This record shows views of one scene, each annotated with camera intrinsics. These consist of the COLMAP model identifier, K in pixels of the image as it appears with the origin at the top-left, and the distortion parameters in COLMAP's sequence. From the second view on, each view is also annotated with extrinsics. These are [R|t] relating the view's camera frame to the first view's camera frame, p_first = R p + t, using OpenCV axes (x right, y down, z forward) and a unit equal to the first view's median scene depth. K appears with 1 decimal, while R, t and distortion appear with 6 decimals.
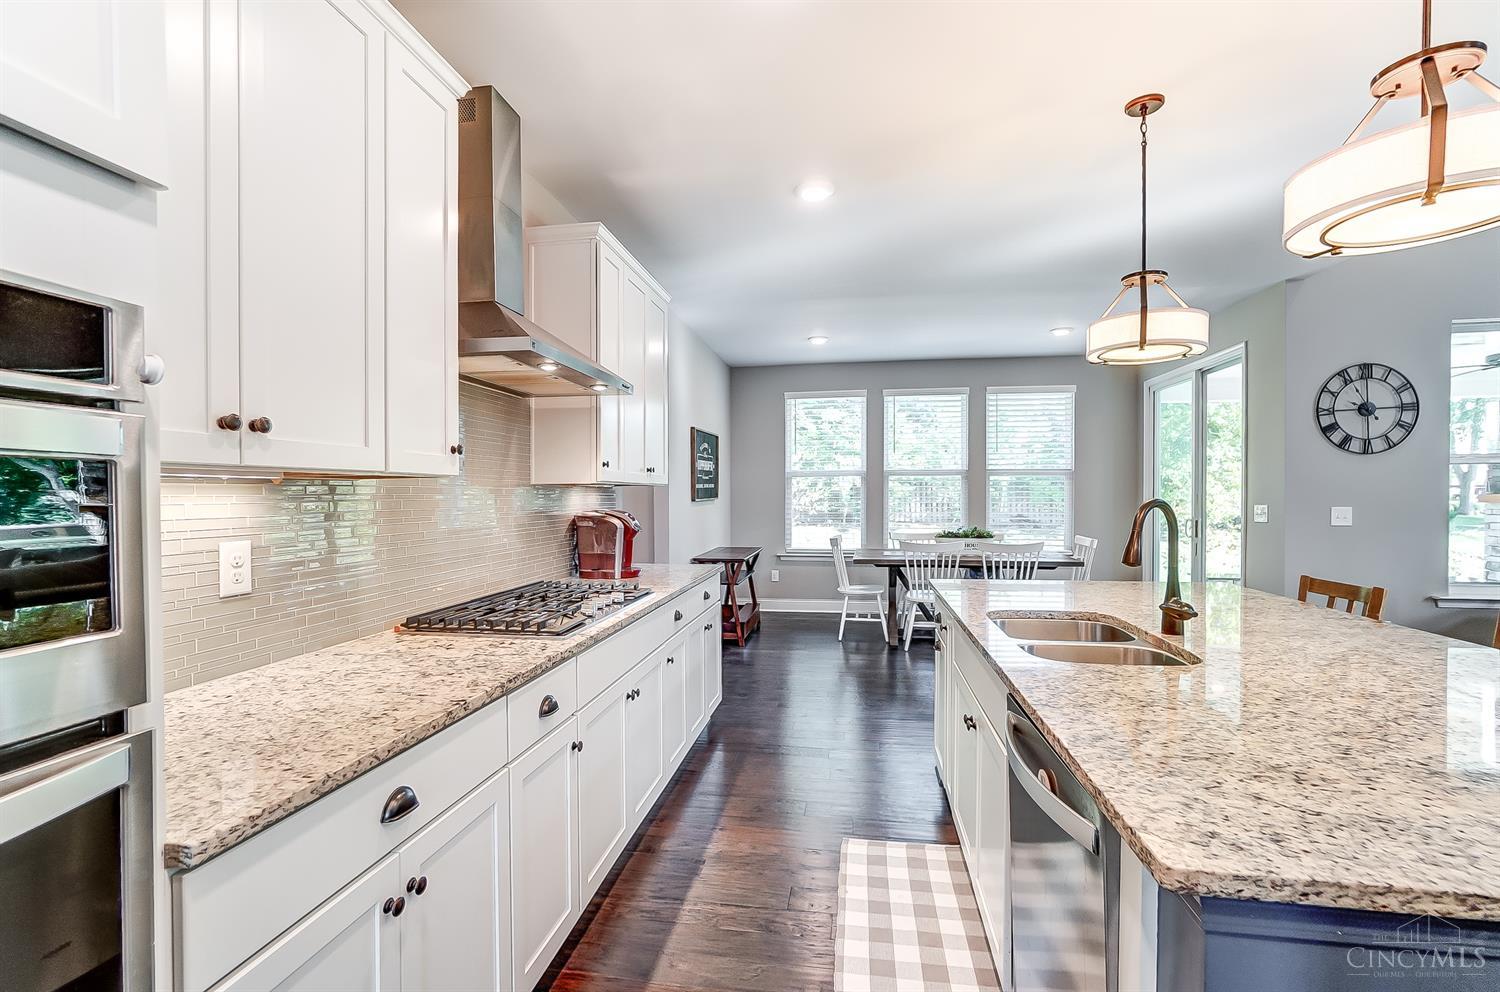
lens RADIAL K [[682.2, 0, 731.0], [0, 682.2, 482.8], [0, 0, 1]] dist [-0.012574, 0.000521]
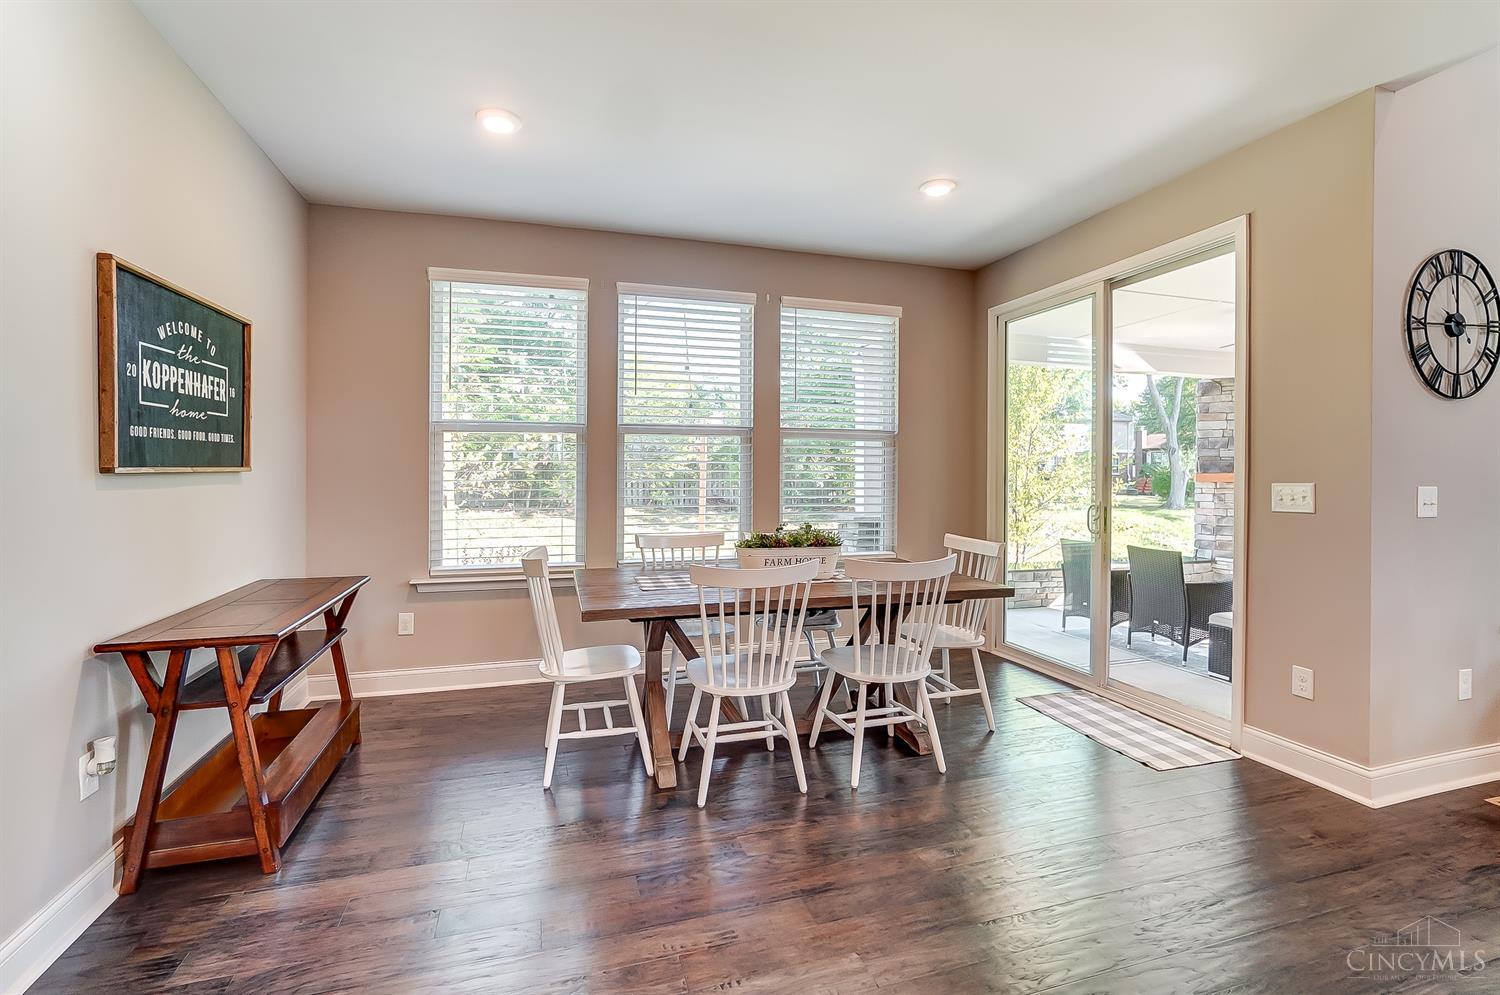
lens RADIAL K [[678.1, 0, 754.9], [0, 678.1, 468.0], [0, 0, 1]] dist [0.000706, 0.000415]
pose [[0.881055, 0.010022, 0.472908, 0.067626], [-0.012932, 0.999912, 0.002903, 0.018555], [-0.472837, -0.008673, 0.881107, 0.534036]]
